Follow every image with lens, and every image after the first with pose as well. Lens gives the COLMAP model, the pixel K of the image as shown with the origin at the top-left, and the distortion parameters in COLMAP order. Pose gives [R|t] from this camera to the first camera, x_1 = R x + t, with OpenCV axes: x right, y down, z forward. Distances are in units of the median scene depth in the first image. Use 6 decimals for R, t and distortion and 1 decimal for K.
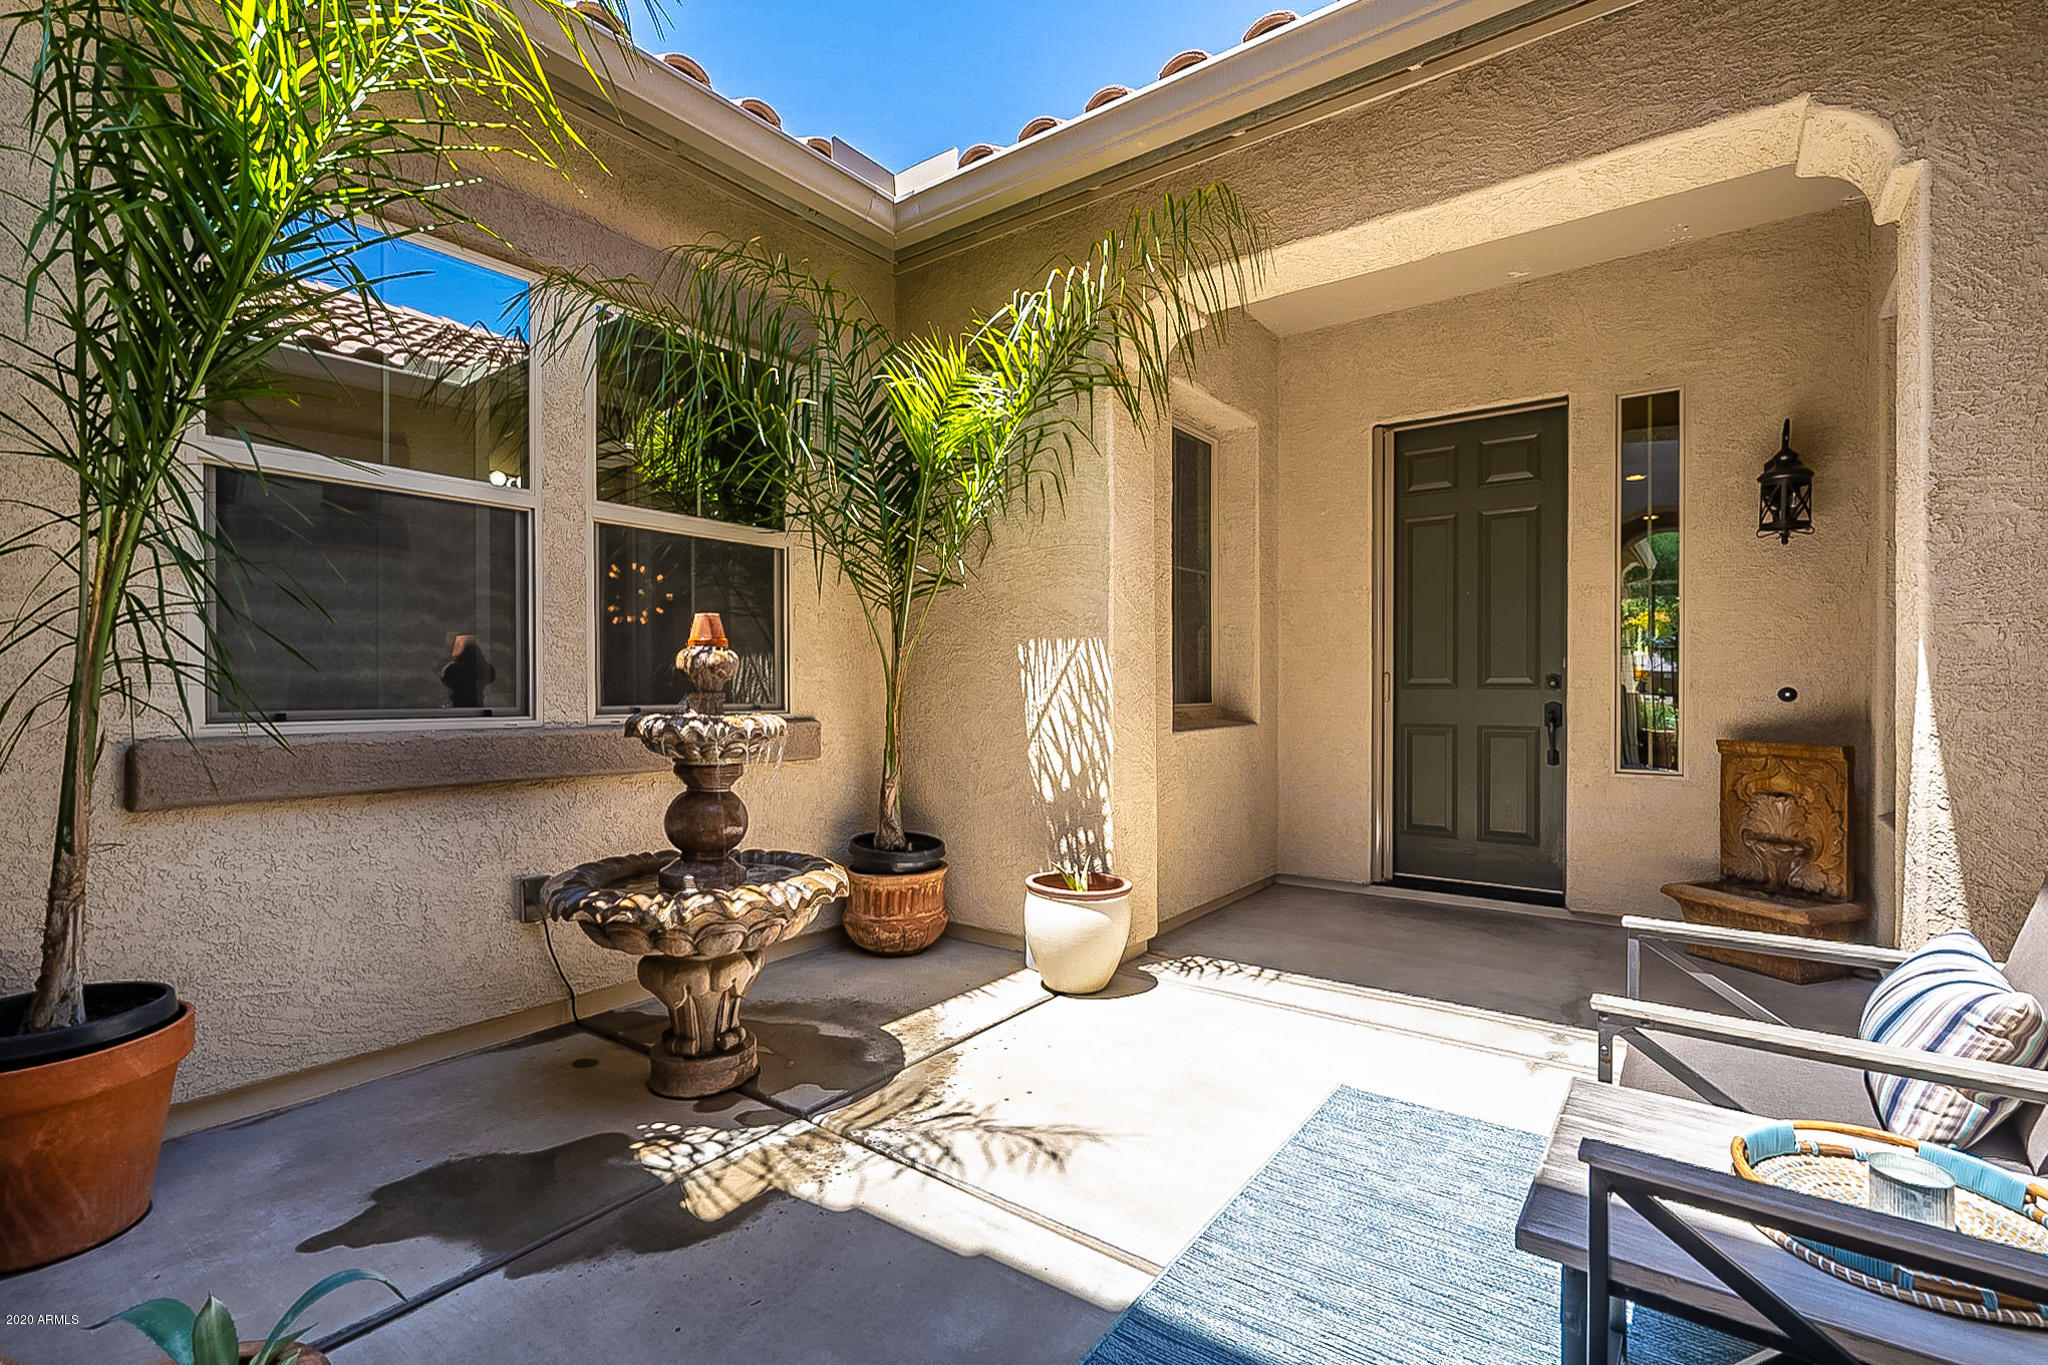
lens RADIAL K [[929.7, 0, 1035.1], [0, 929.7, 679.9], [0, 0, 1]] dist [-0.002379, 0.000014]
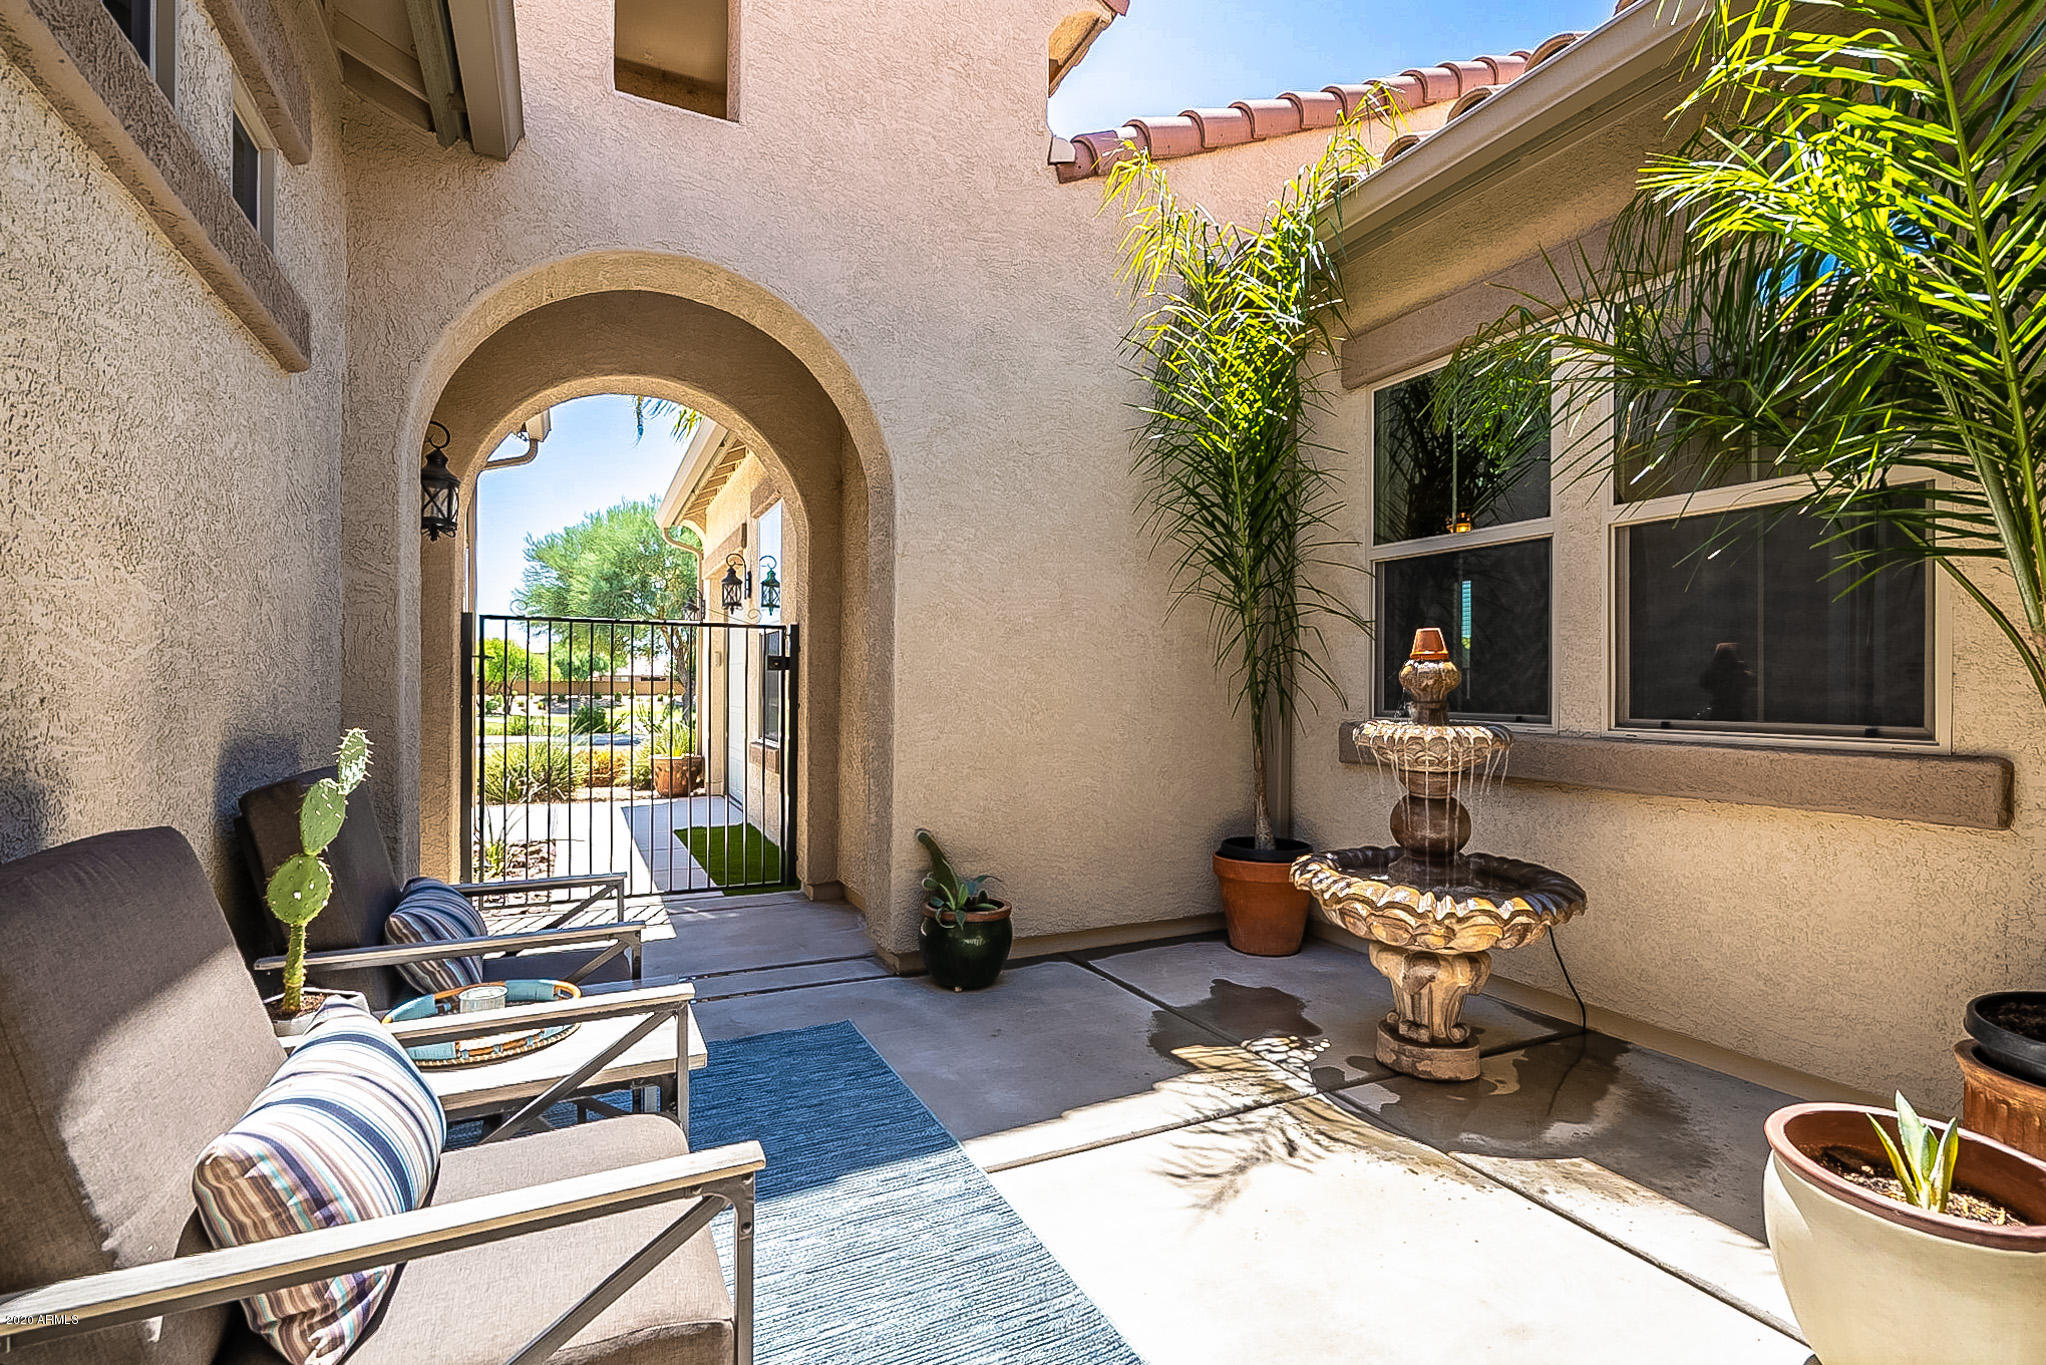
lens RADIAL K [[928.8, 0, 1028.6], [0, 928.8, 691.6], [0, 0, 1]] dist [-0.002379, 0.000014]
pose [[-0.463903, 0.000710, -0.885886, 0.878157], [0.003204, 0.999994, -0.000876, 0.000572], [0.885880, -0.003245, -0.463902, 1.201317]]
